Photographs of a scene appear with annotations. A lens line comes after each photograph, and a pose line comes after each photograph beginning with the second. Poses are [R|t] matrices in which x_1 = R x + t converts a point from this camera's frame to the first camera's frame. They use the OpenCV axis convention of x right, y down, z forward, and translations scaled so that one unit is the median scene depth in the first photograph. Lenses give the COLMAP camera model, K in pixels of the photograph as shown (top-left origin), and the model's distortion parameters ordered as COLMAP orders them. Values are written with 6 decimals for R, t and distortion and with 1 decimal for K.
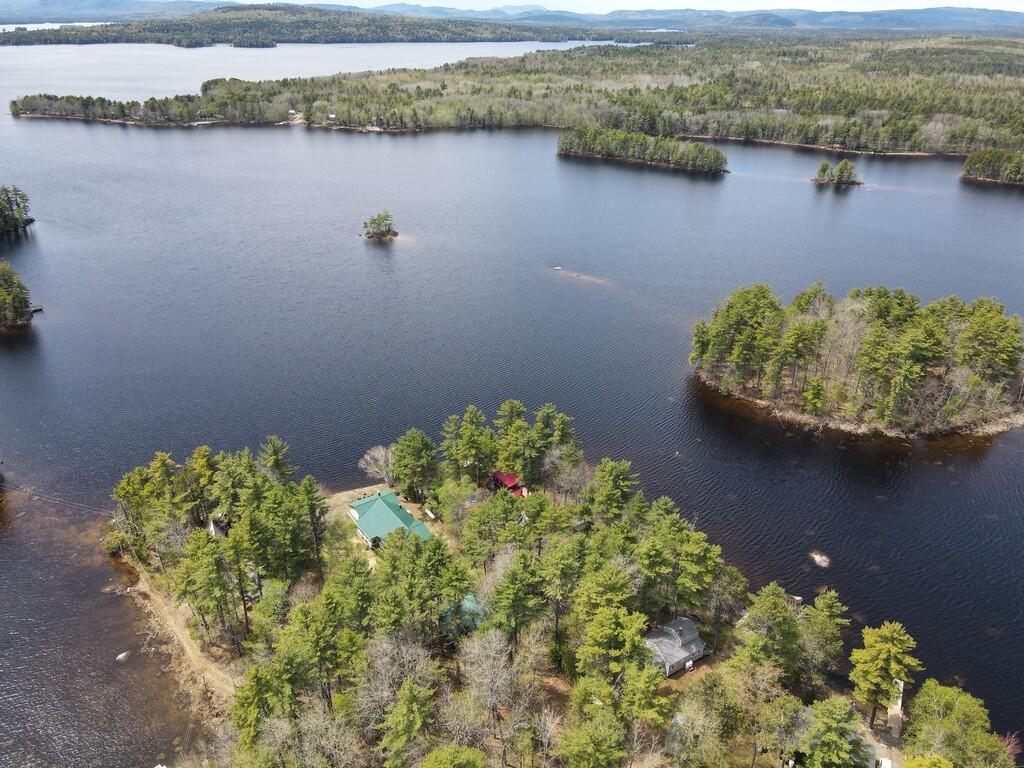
lens RADIAL K [[741.3, 0, 512.0], [0, 741.3, 384.0], [0, 0, 1]] dist [0.007101, 0.003510]
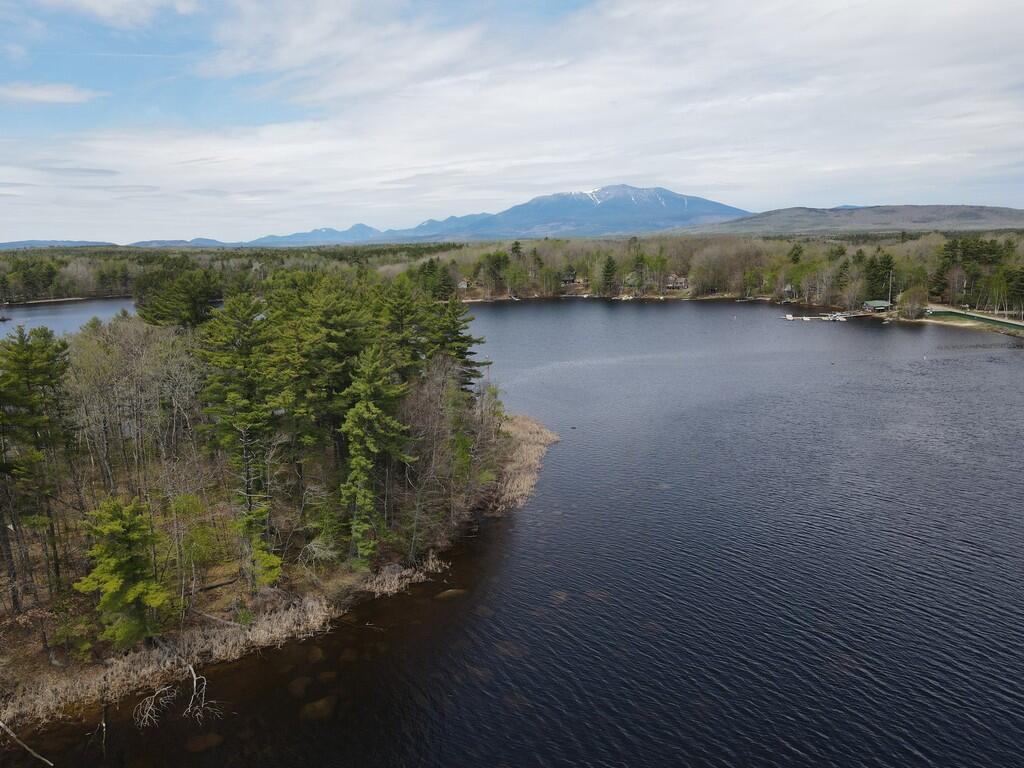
lens RADIAL K [[741.3, 0, 512.0], [0, 741.3, 384.0], [0, 0, 1]] dist [0.007101, 0.003510]
pose [[0.500196, -0.181744, 0.846624, 0.107298], [0.409644, 0.911063, -0.046446, 0.008974], [-0.762886, 0.370046, 0.530160, 0.293988]]
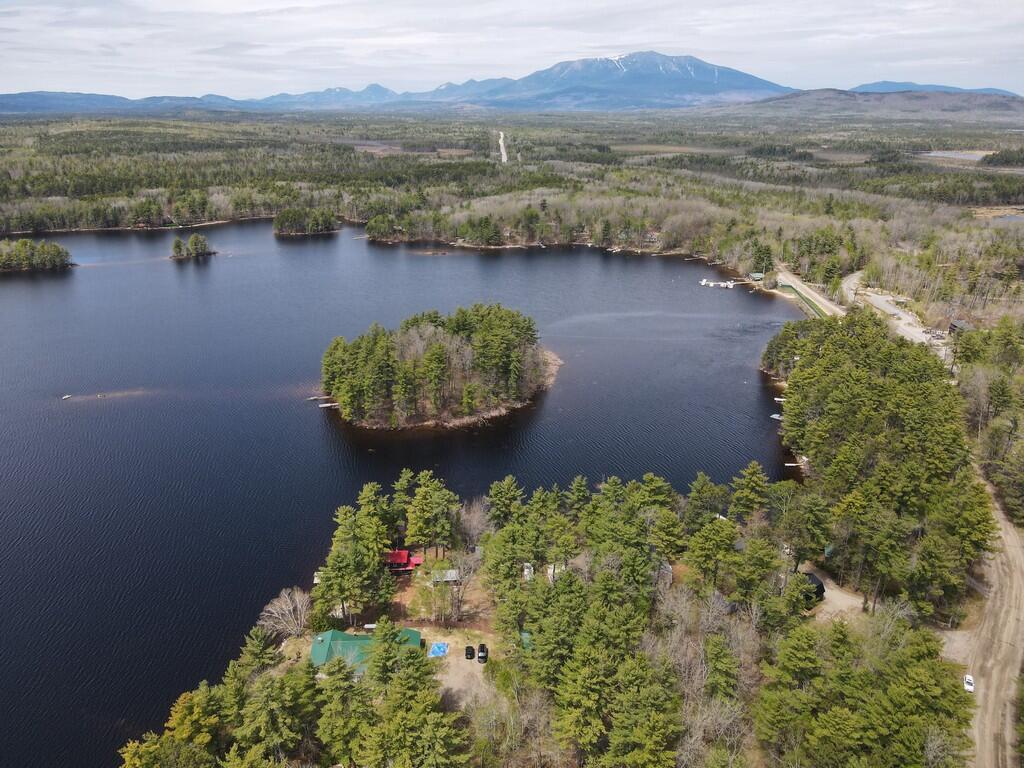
lens RADIAL K [[741.3, 0, 512.0], [0, 741.3, 384.0], [0, 0, 1]] dist [0.007101, 0.003510]
pose [[0.522366, -0.302097, 0.797415, -0.218709], [0.375444, 0.921103, 0.103012, -0.044194], [-0.765621, 0.245575, 0.594573, 0.078036]]
